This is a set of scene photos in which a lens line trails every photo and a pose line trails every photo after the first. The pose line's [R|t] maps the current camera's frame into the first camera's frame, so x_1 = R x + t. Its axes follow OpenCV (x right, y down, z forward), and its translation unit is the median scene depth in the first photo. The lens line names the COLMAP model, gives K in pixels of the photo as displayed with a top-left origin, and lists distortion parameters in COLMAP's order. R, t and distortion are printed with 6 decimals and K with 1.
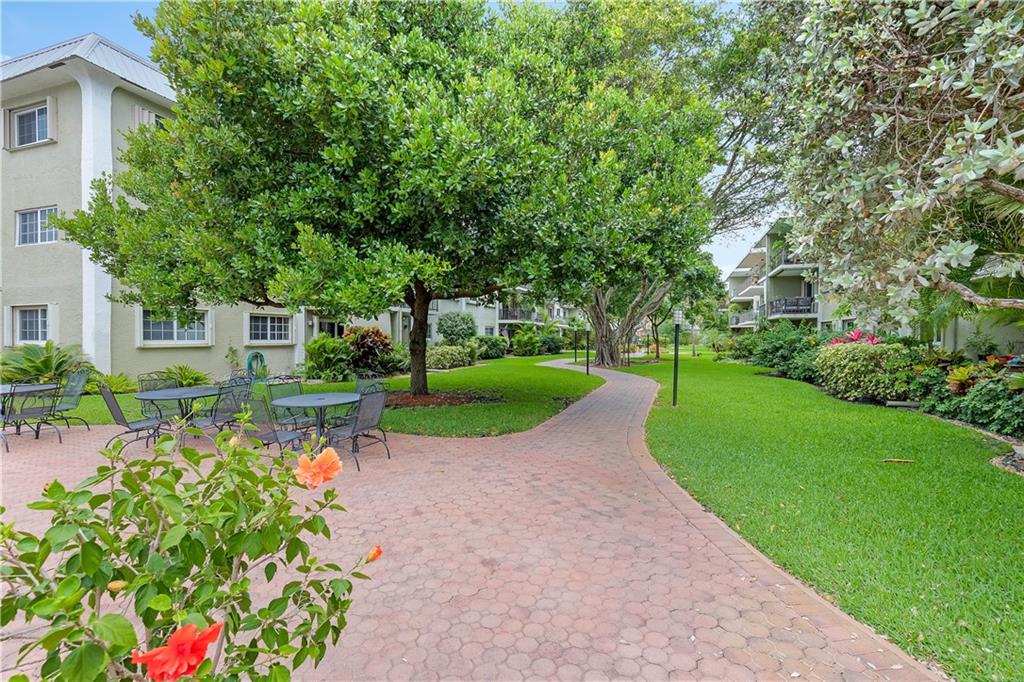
lens RADIAL K [[465.4, 0, 511.9], [0, 465.4, 345.1], [0, 0, 1]] dist [0.008128, 0.000052]
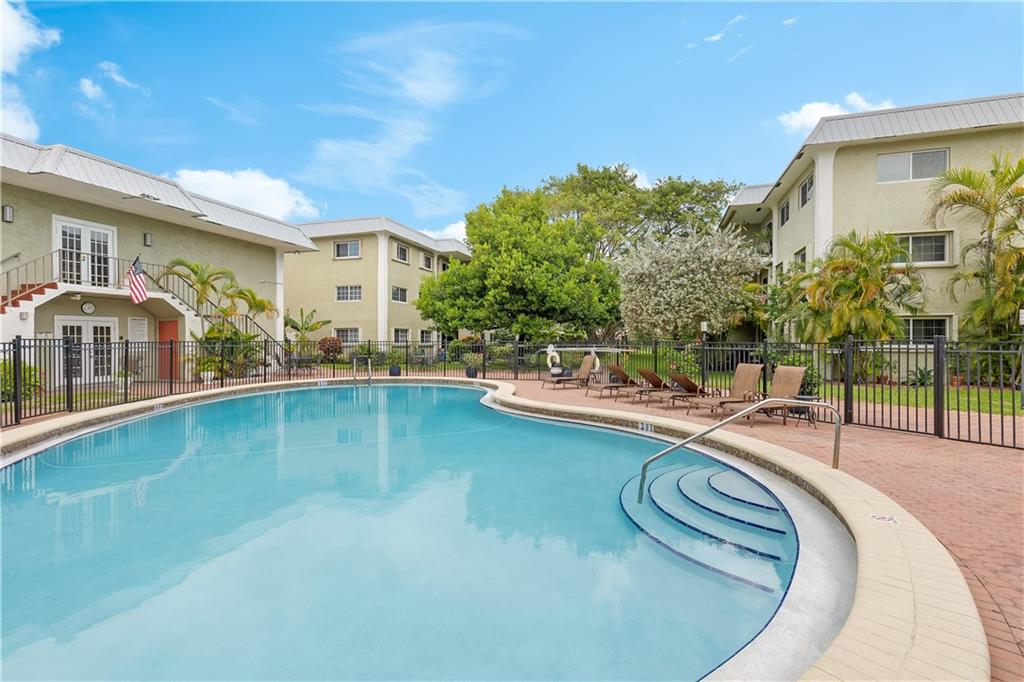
lens RADIAL K [[477.4, 0, 519.6], [0, 477.4, 344.5], [0, 0, 1]] dist [0.002850, 0.000246]
pose [[0.998532, -0.003941, 0.054030, -0.297710], [0.004597, 0.999917, -0.012013, 0.027641], [-0.053978, 0.012244, 0.998467, -1.333816]]
